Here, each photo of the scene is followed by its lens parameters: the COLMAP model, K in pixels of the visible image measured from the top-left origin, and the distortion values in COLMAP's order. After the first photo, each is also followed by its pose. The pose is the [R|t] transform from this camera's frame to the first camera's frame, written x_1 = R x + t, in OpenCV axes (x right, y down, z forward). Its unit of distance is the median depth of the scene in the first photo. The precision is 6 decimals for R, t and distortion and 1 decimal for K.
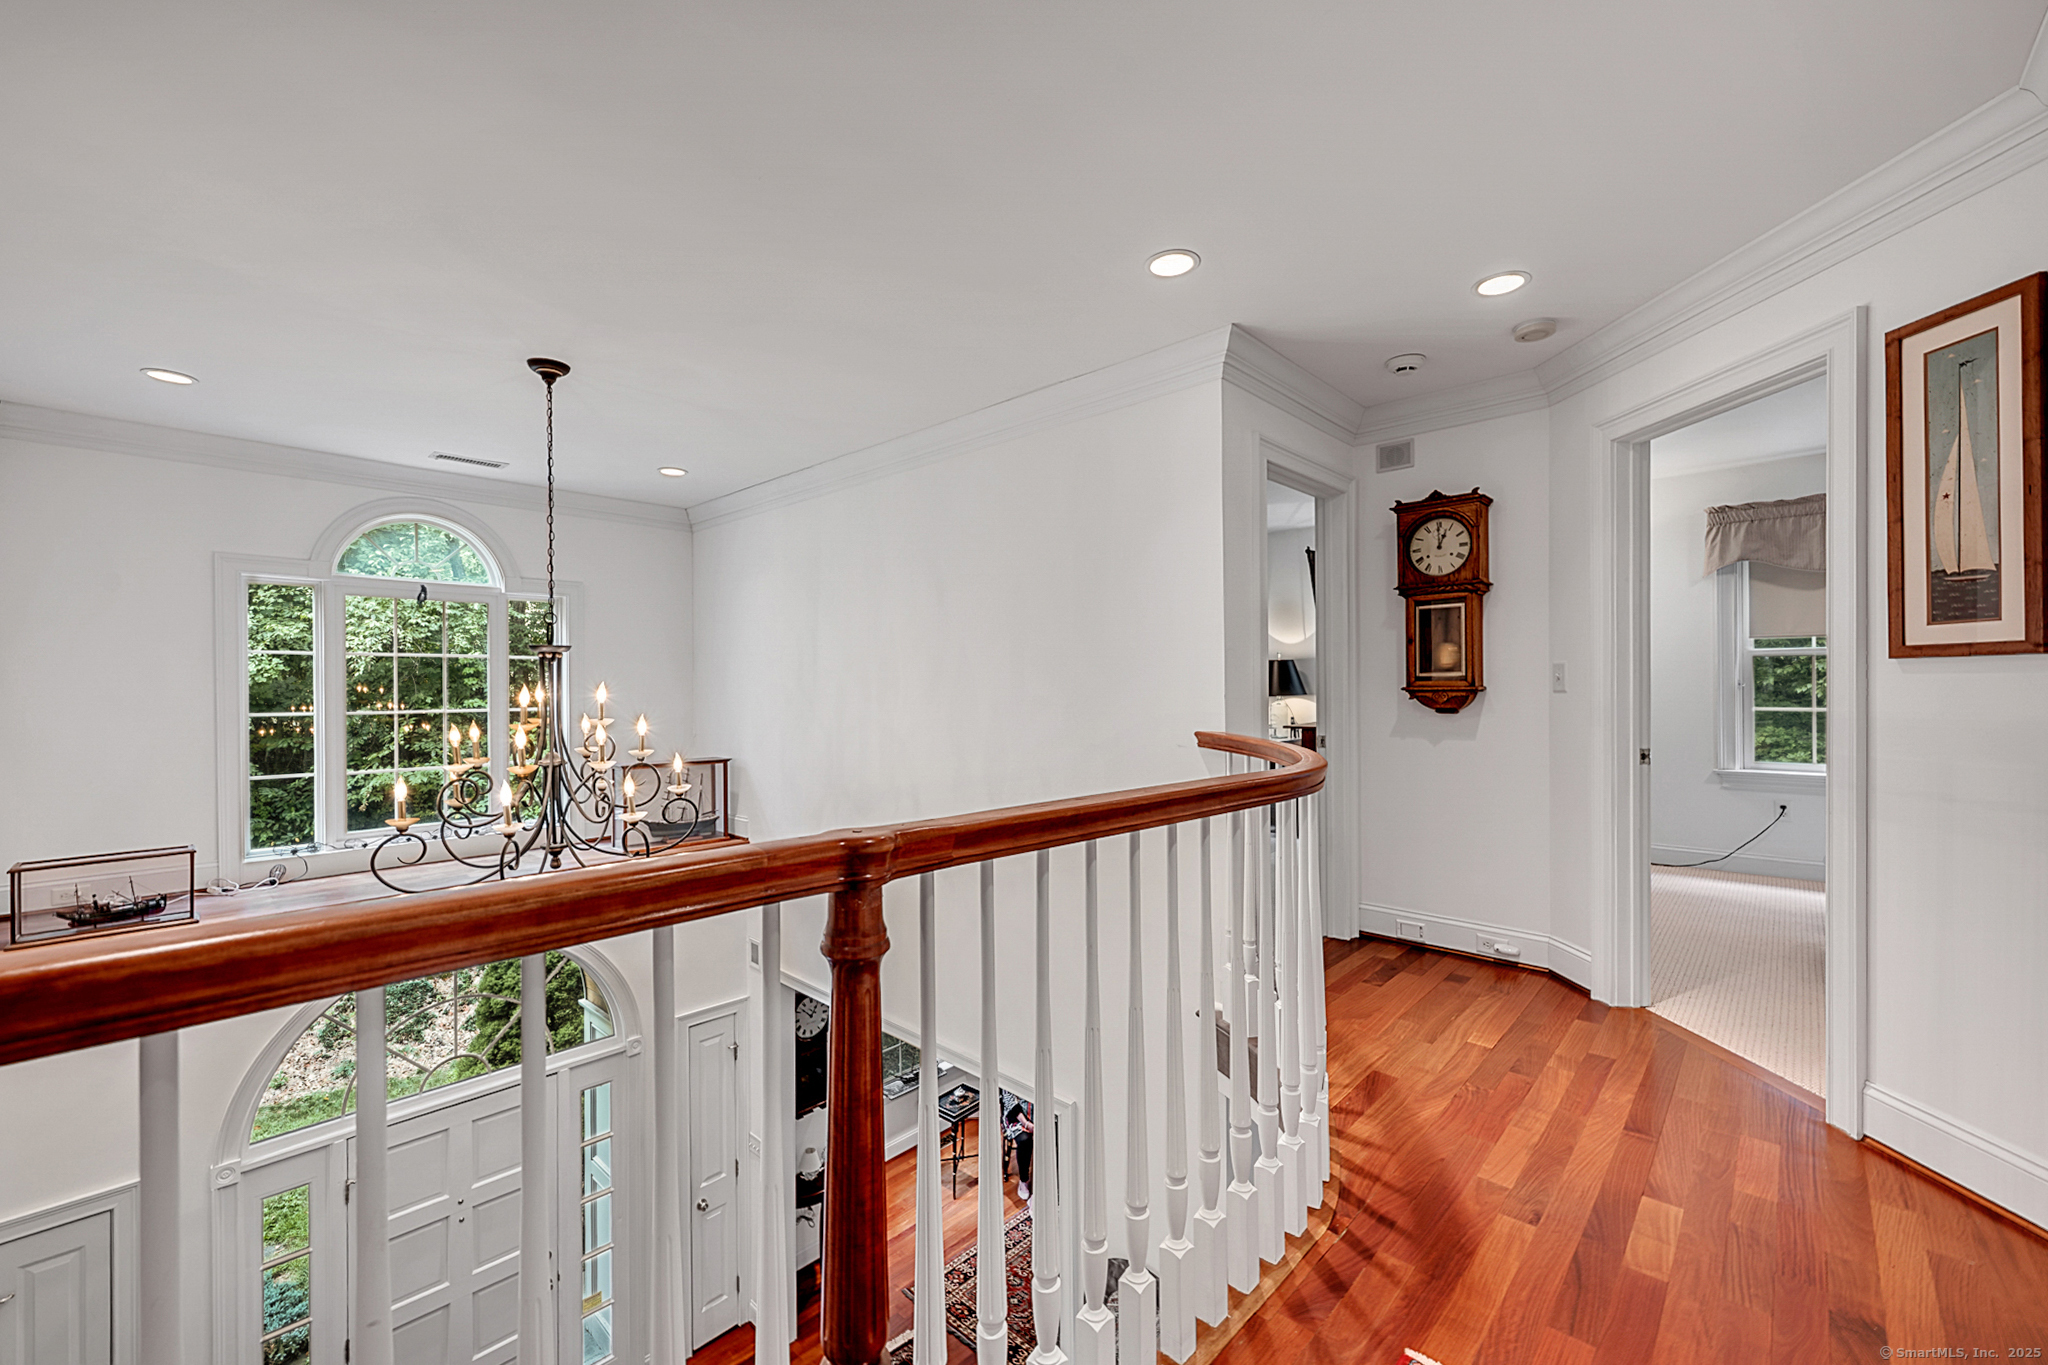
lens RADIAL K [[829.9, 0, 1022.1], [0, 829.9, 684.4], [0, 0, 1]] dist [0.001977, 0.000083]
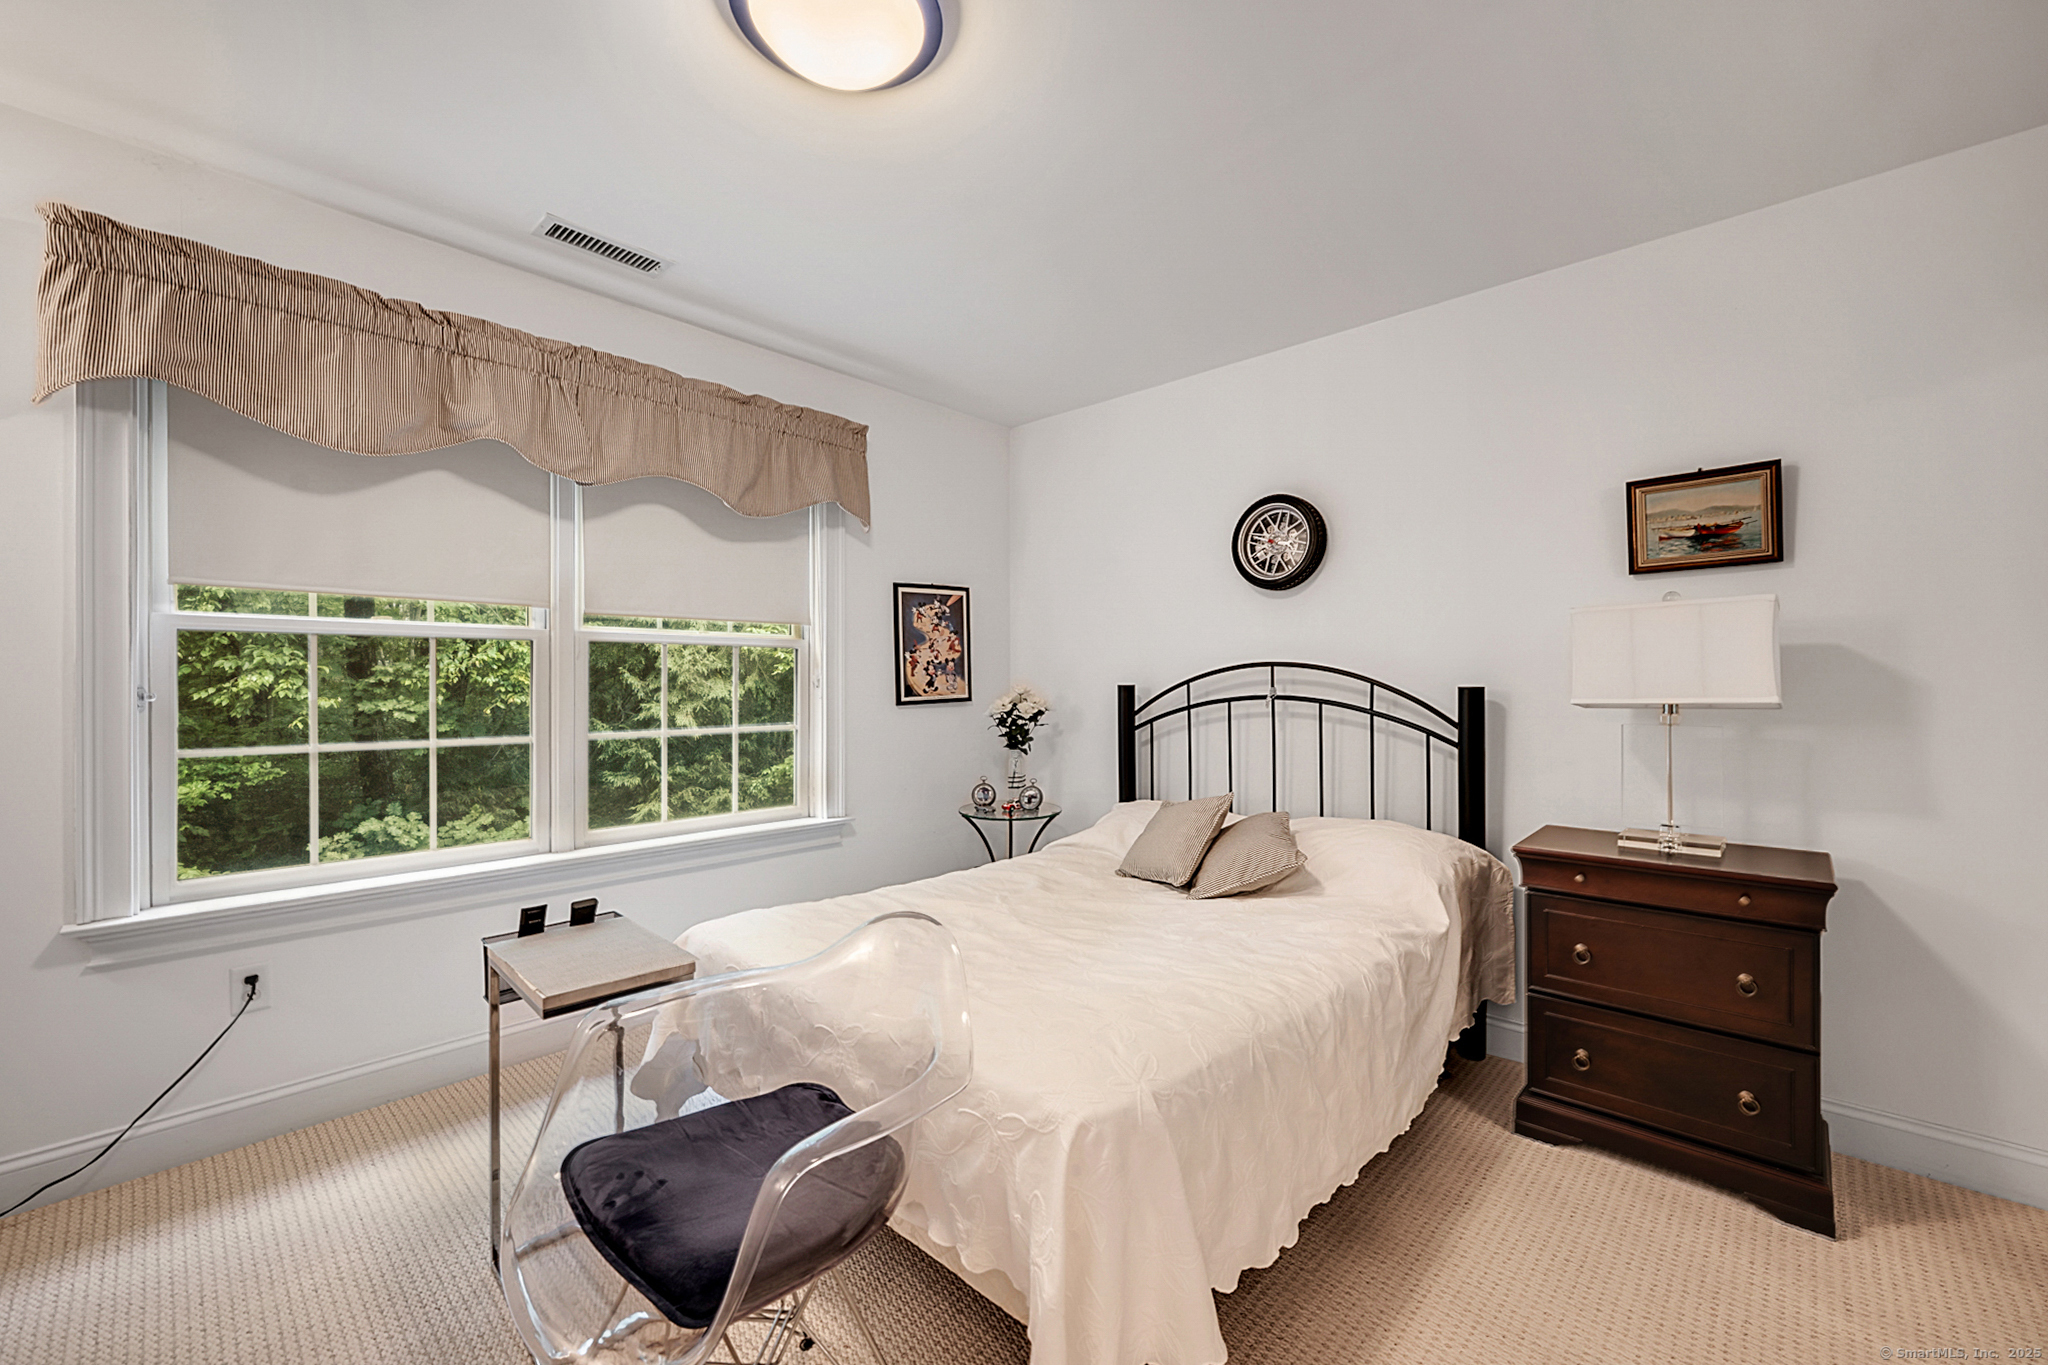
lens RADIAL K [[829.9, 0, 1023.7], [0, 829.9, 679.2], [0, 0, 1]] dist [0.001977, 0.000083]
pose [[0.009924, 0.007446, 0.999923, 0.478606], [0.004826, 0.999960, -0.007494, -0.004295], [-0.999939, 0.004900, 0.009888, 0.585497]]
